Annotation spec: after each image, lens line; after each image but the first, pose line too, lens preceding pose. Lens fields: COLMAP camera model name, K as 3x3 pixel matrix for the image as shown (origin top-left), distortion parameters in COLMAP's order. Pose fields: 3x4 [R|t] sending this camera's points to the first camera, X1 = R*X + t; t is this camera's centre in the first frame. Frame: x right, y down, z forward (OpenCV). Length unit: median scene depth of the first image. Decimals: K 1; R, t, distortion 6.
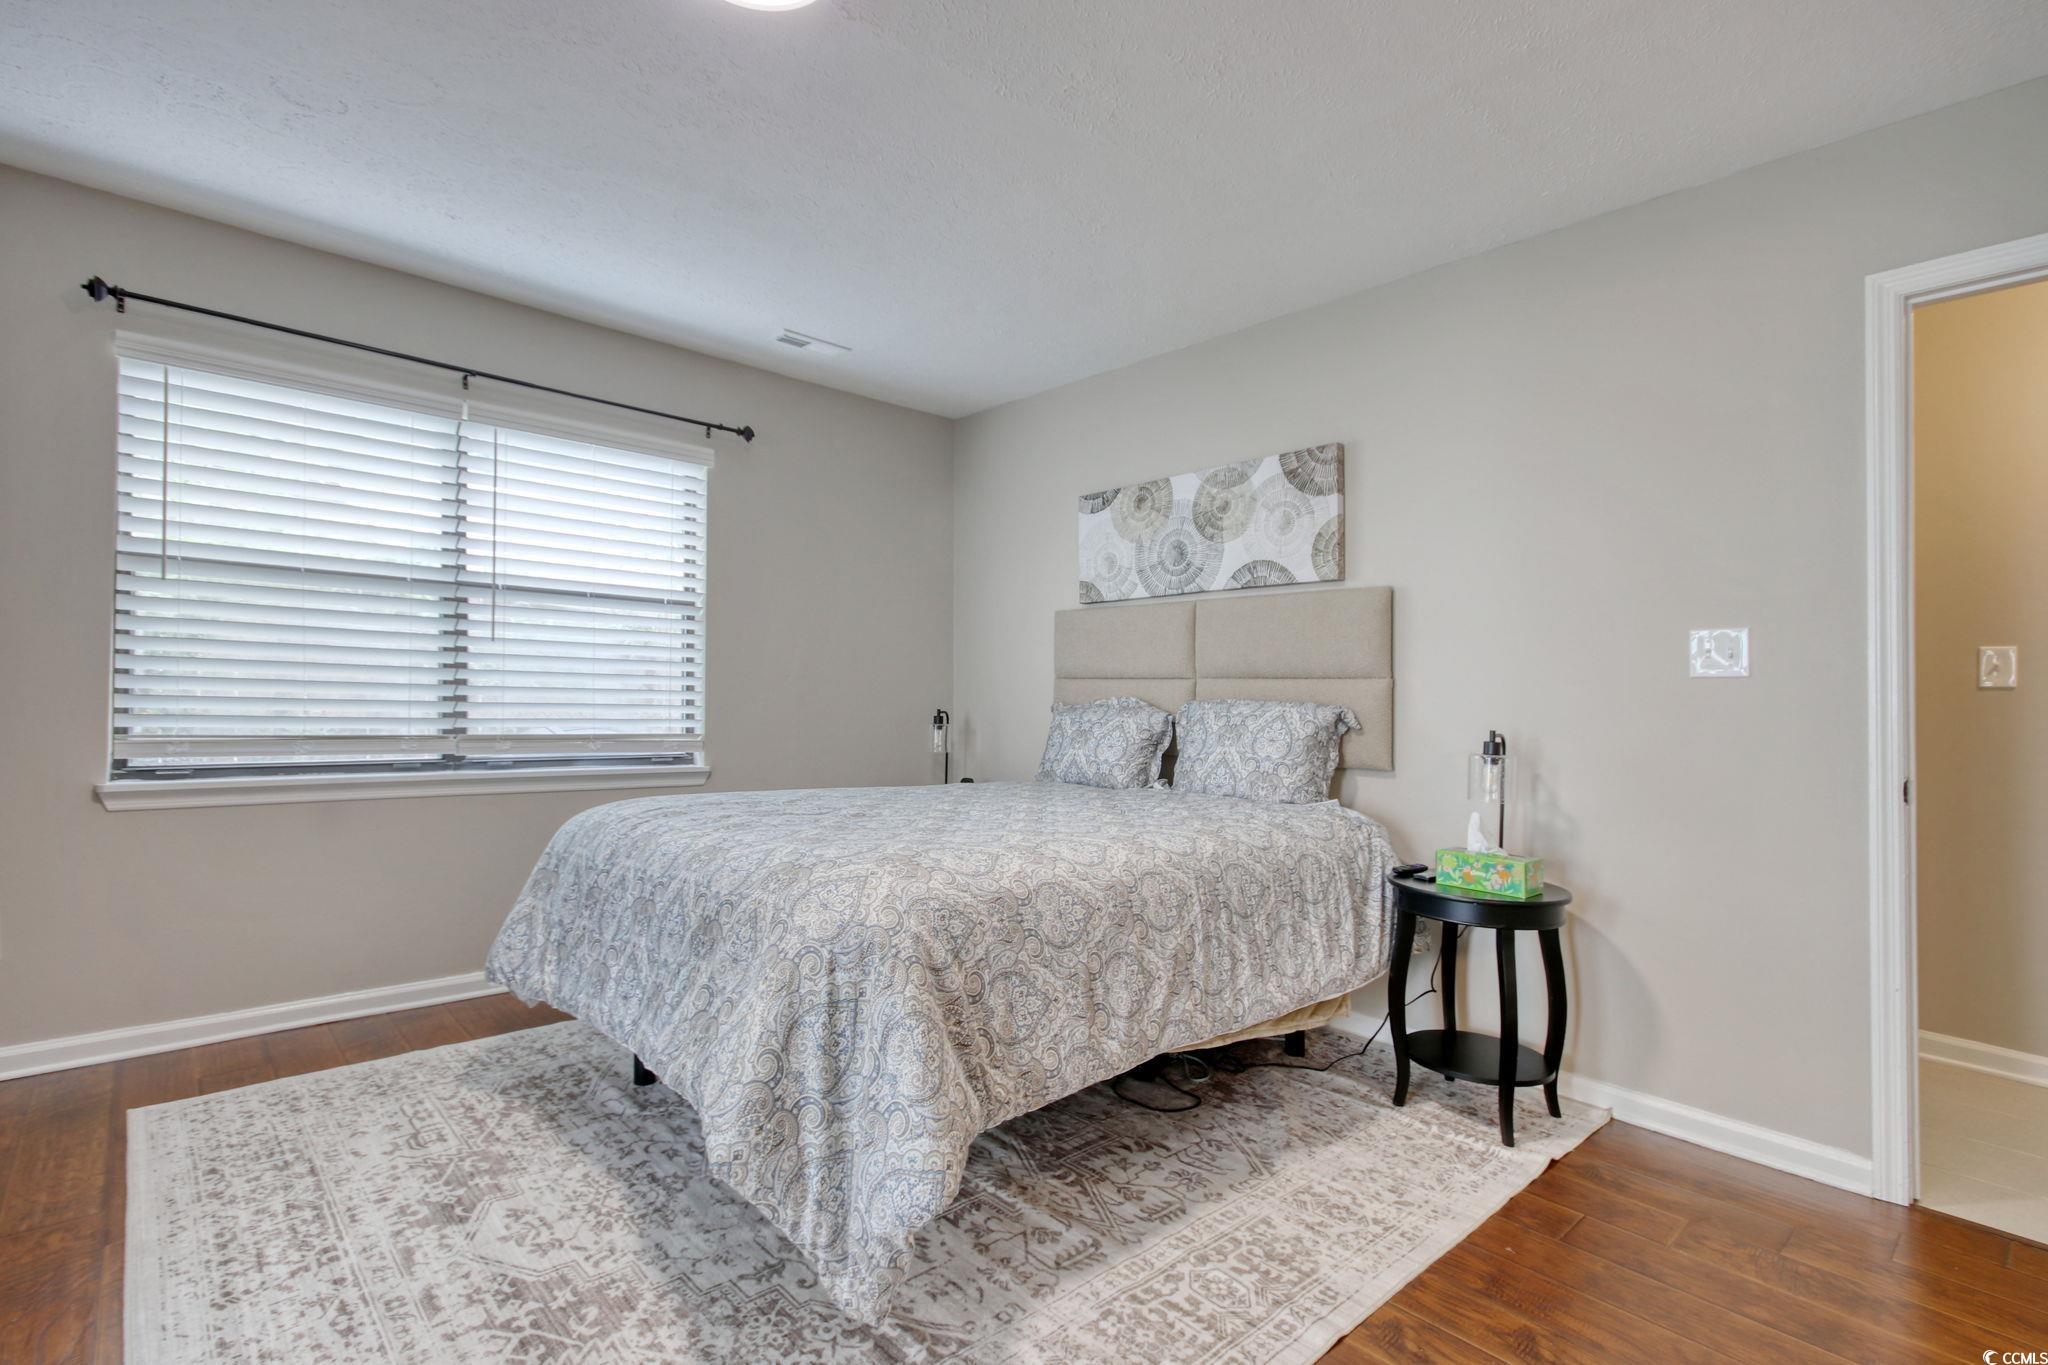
lens RADIAL K [[968.7, 0, 952.7], [0, 968.7, 687.0], [0, 0, 1]] dist [0.003338, 0.001449]
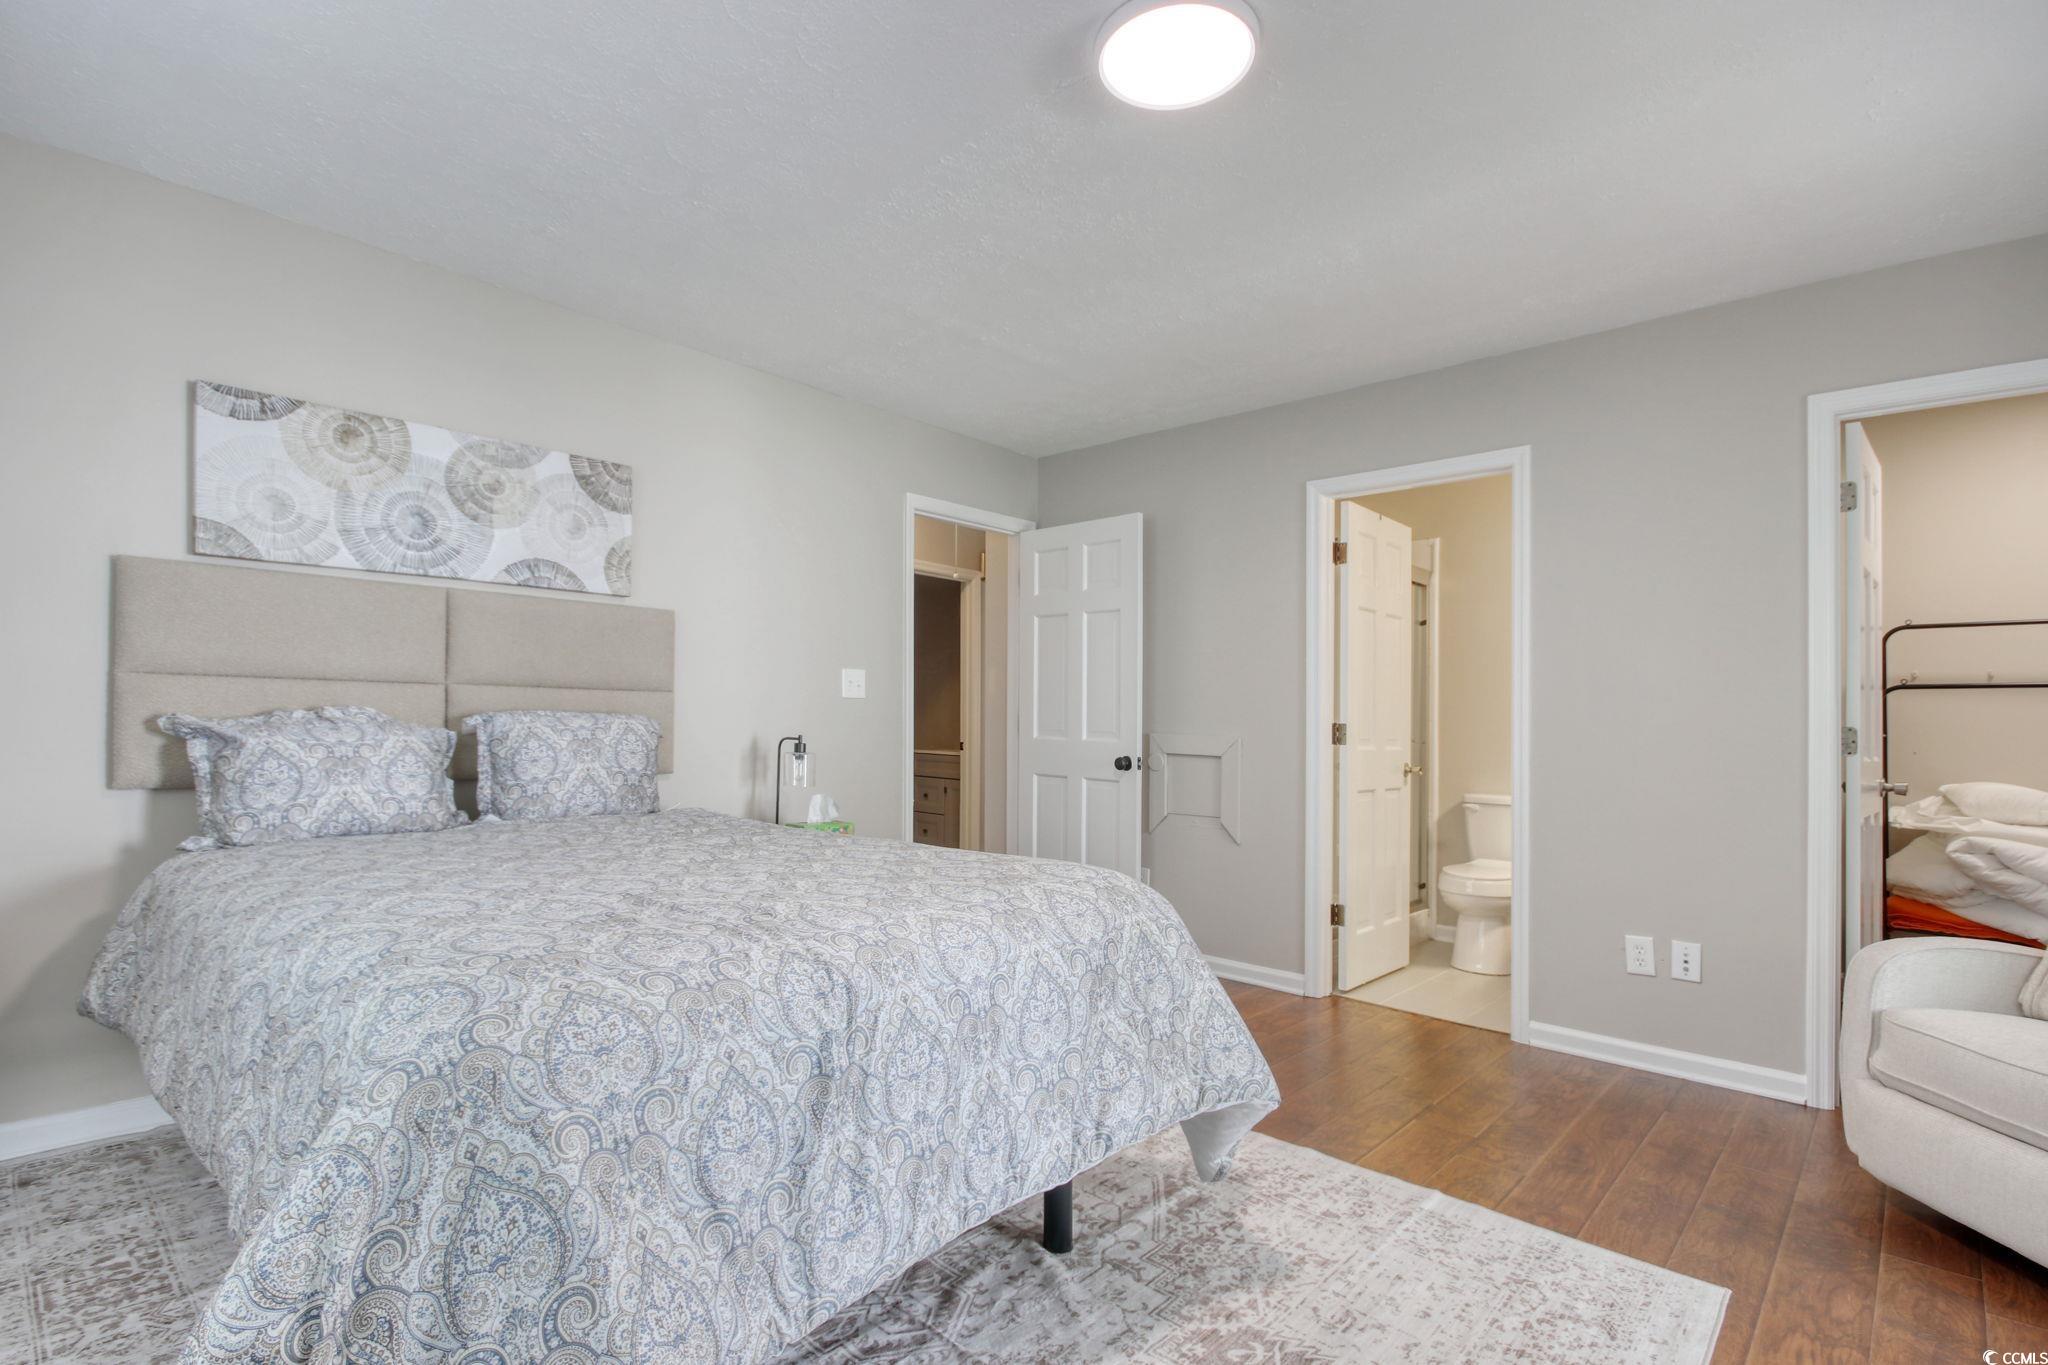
lens RADIAL K [[968.7, 0, 1015.0], [0, 968.7, 682.8], [0, 0, 1]] dist [0.003338, 0.001449]
pose [[-0.119719, 0.016288, 0.992674, -0.677156], [-0.029962, 0.999351, -0.020011, -0.008616], [-0.992356, -0.032139, -0.119153, 0.687571]]
